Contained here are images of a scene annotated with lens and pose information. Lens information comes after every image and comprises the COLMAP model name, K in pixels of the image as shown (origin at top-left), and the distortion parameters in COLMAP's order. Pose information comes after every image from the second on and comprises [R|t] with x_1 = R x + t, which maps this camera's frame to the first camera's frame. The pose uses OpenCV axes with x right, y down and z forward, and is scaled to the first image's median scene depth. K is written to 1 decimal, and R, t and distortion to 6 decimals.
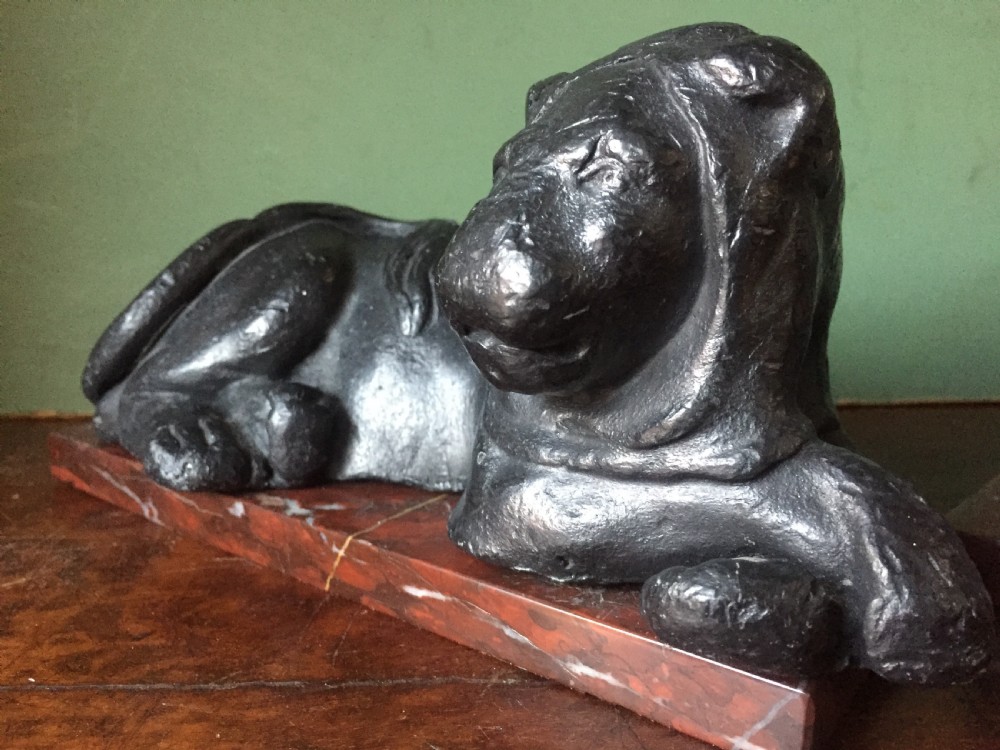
lens RADIAL K [[871.8, 0, 500.0], [0, 871.8, 375.0], [0, 0, 1]] dist [0.044691, -0.108816]
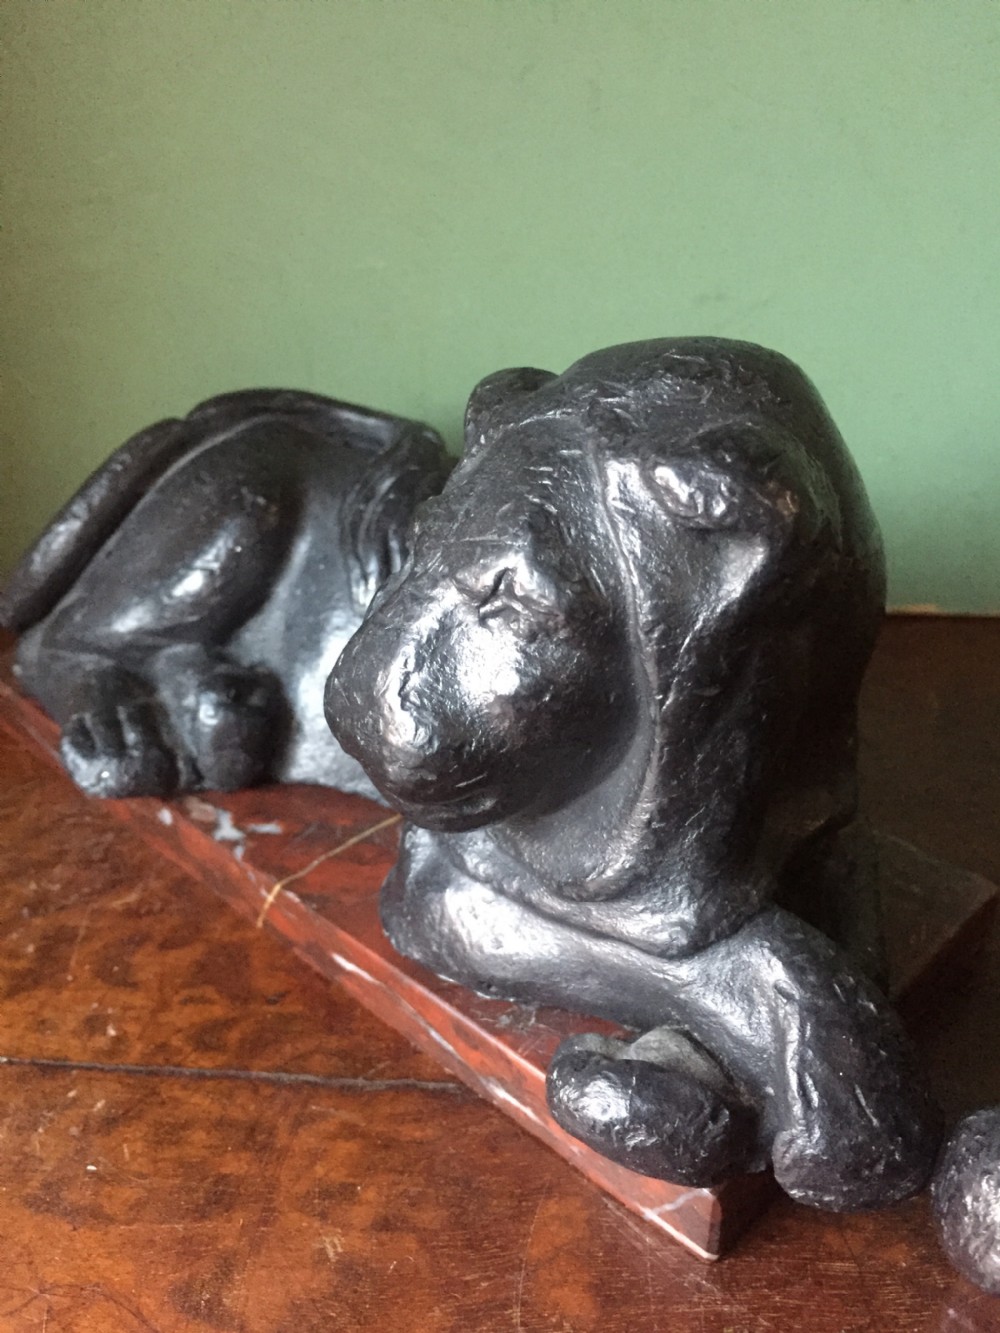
lens RADIAL K [[1162.1, 0, 500.0], [0, 1162.1, 666.5], [0, 0, 1]] dist [0.044691, -0.108816]
pose [[0.992899, 0.046229, -0.109608, 0.214041], [-0.015007, 0.962714, 0.270105, -0.441465], [0.118008, -0.266542, 0.956572, -0.037405]]
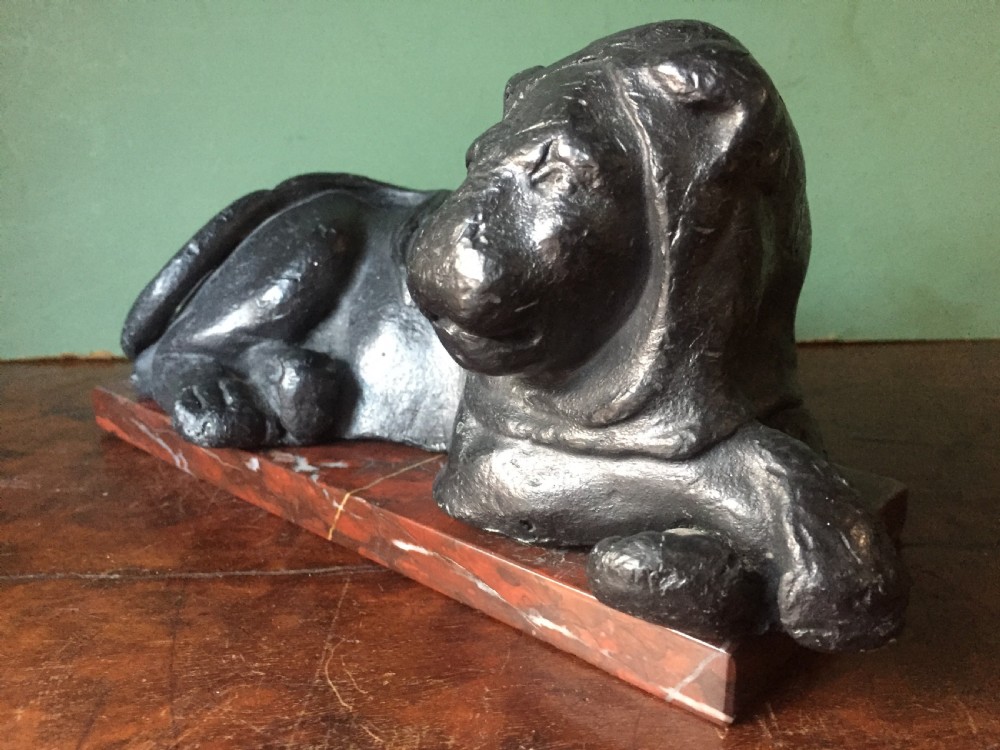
lens RADIAL K [[869.4, 0, 500.0], [0, 869.4, 375.0], [0, 0, 1]] dist [0.019024, 0.002894]
pose [[0.997462, 0.013897, -0.069835, 0.120923], [-0.008774, 0.997284, 0.073133, -0.059141], [0.070662, -0.072334, 0.994874, -0.084847]]
